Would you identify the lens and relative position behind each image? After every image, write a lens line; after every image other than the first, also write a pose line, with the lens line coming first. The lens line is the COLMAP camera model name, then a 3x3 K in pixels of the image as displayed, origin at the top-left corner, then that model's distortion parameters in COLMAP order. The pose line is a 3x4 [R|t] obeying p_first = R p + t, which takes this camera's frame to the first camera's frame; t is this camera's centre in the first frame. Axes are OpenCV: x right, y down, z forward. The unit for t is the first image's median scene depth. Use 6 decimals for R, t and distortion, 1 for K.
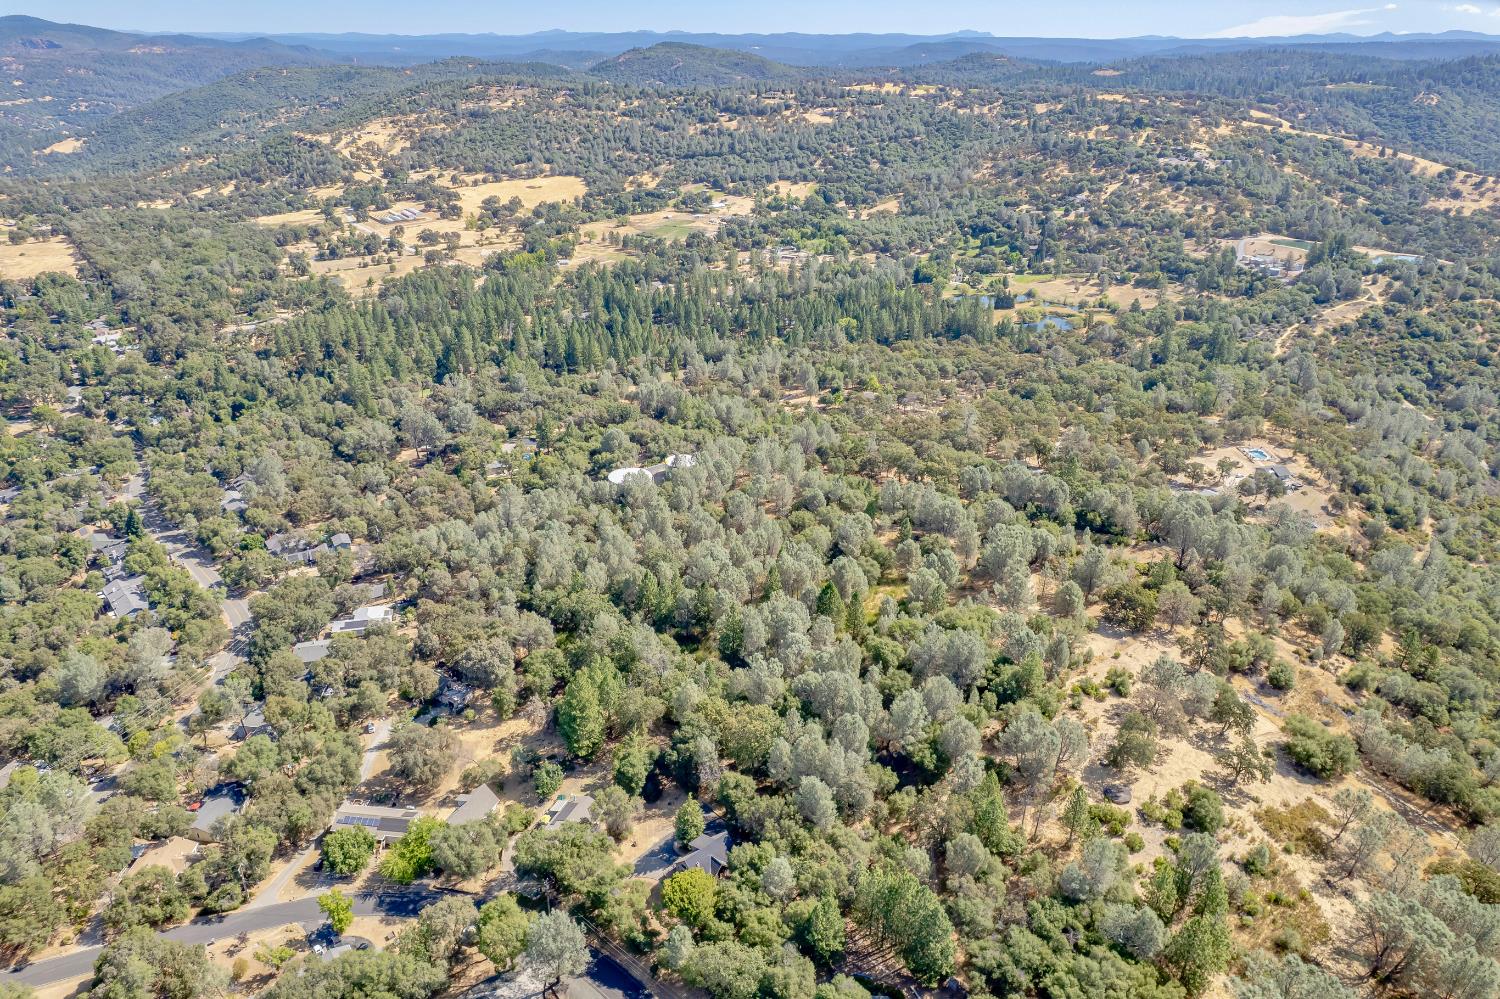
lens RADIAL K [[967.0, 0, 742.4], [0, 967.0, 501.0], [0, 0, 1]] dist [-0.049574, 0.048578]
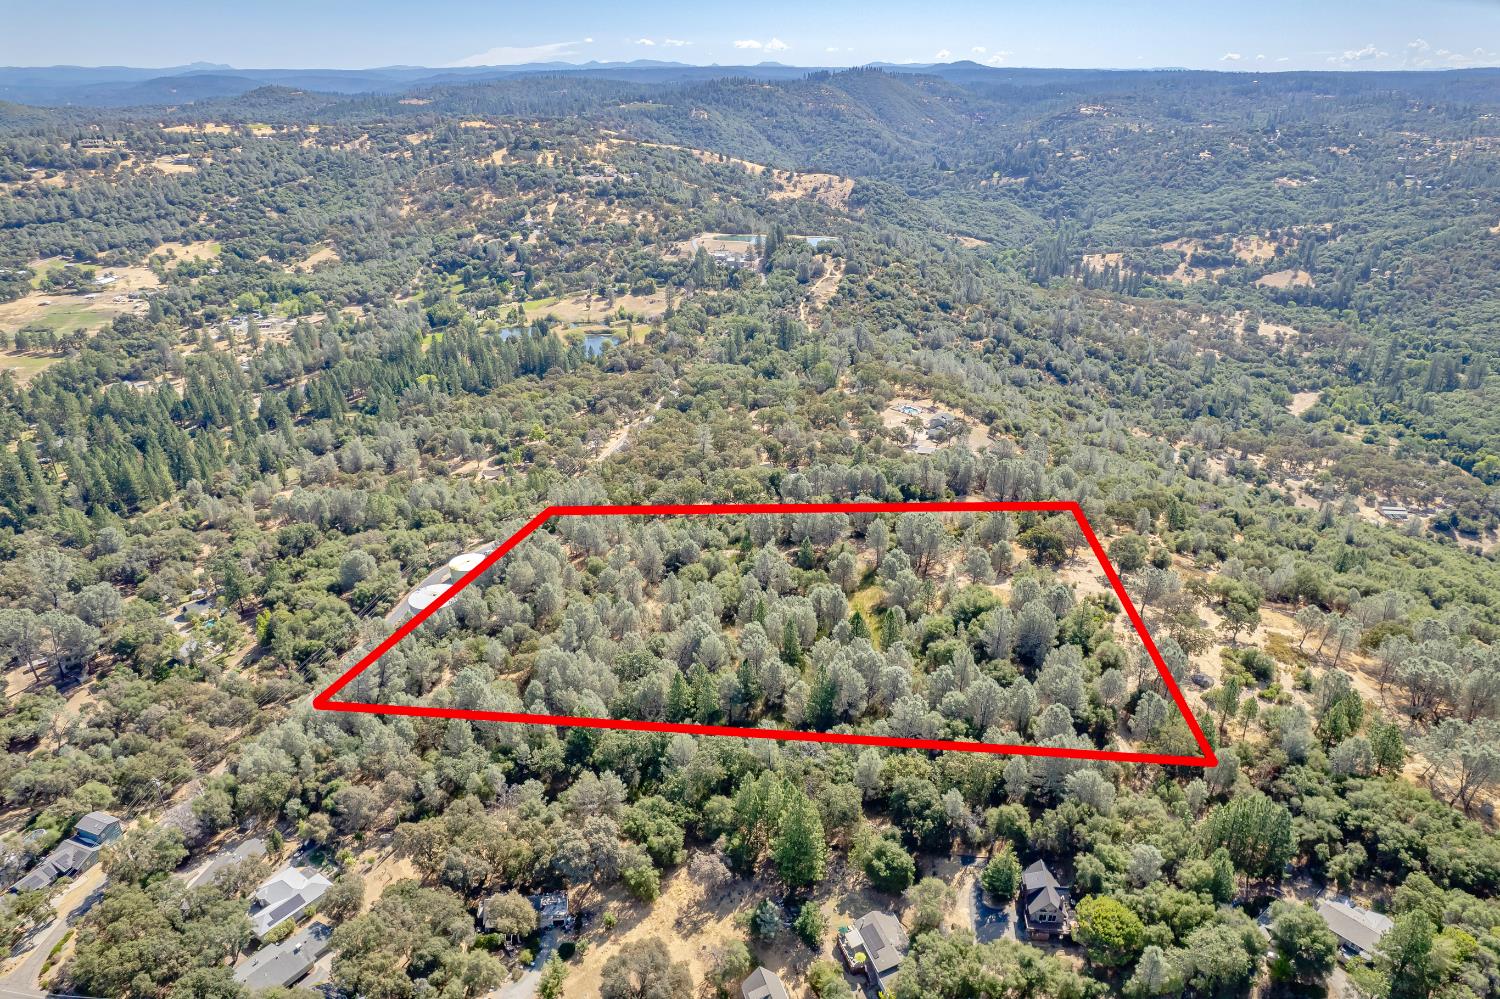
lens RADIAL K [[967.0, 0, 750.3], [0, 967.0, 503.5], [0, 0, 1]] dist [-0.049574, 0.048578]
pose [[0.771923, -0.271352, 0.574894, -0.135305], [0.285443, 0.955983, 0.067957, -0.030322], [-0.568029, 0.111642, 0.815401, 0.061690]]
